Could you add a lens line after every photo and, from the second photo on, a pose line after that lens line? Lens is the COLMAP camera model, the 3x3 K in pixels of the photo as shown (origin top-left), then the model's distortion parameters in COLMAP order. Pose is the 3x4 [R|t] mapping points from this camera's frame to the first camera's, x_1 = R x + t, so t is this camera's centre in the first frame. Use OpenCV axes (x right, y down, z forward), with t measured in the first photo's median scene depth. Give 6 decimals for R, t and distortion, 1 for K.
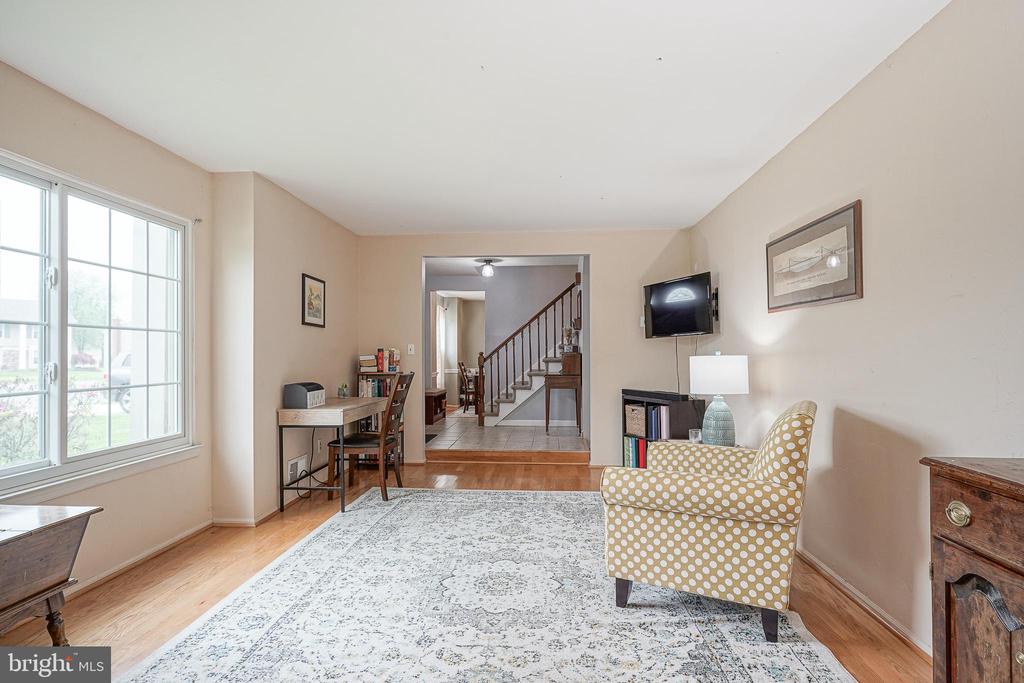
lens RADIAL K [[525.7, 0, 510.2], [0, 525.7, 346.8], [0, 0, 1]] dist [-0.000957, 0.003422]
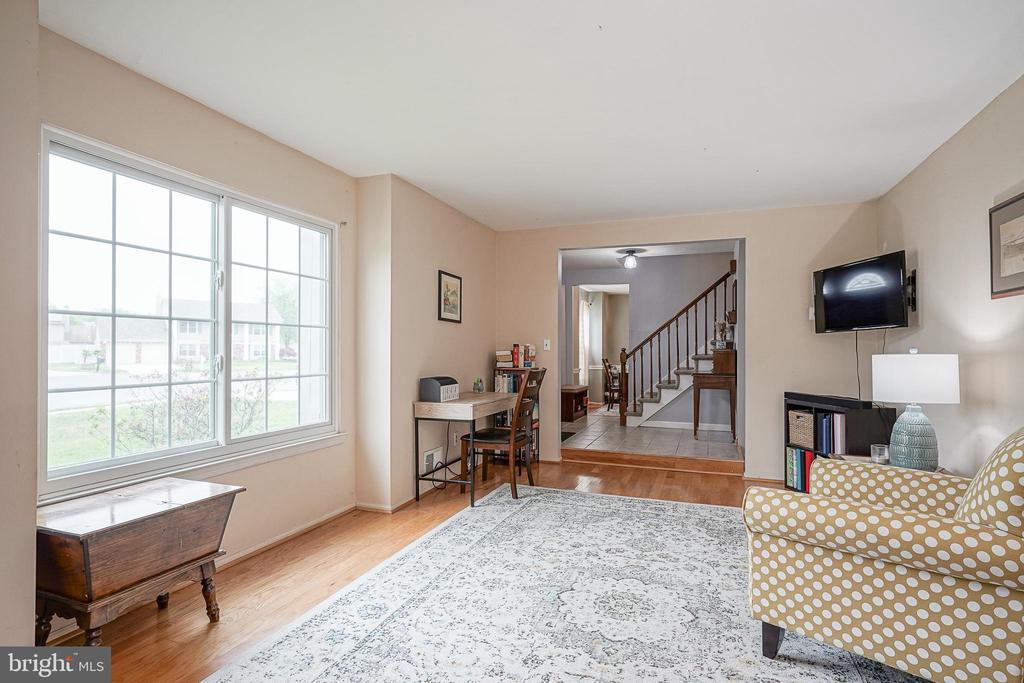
lens RADIAL K [[525.7, 0, 510.2], [0, 525.7, 346.8], [0, 0, 1]] dist [-0.000957, 0.003422]
pose [[0.959284, 0.005417, -0.282390, 0.035950], [-0.003296, 0.999963, 0.007983, 0.001336], [0.282423, -0.006727, 0.959266, 0.067335]]
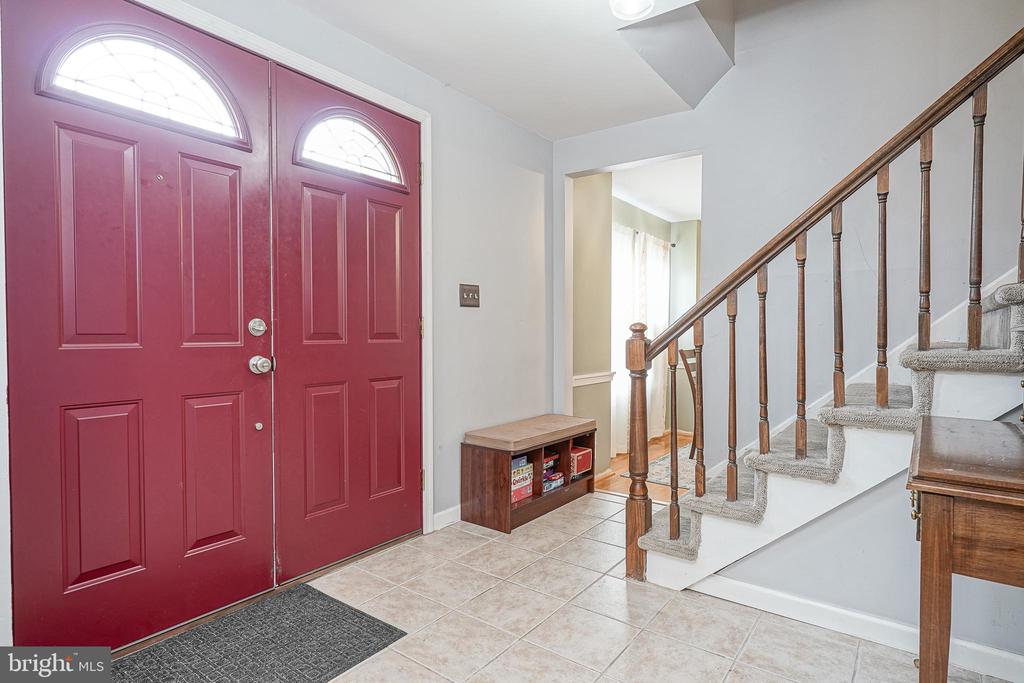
lens RADIAL K [[543.7, 0, 512.0], [0, 543.7, 341.5], [0, 0, 1]] dist [0.000916, 0.000870]
pose [[0.845253, 0.012950, -0.534210, 0.097205], [0.002920, 0.999579, 0.028851, 0.024456], [0.534359, -0.025946, 0.844859, 1.543692]]
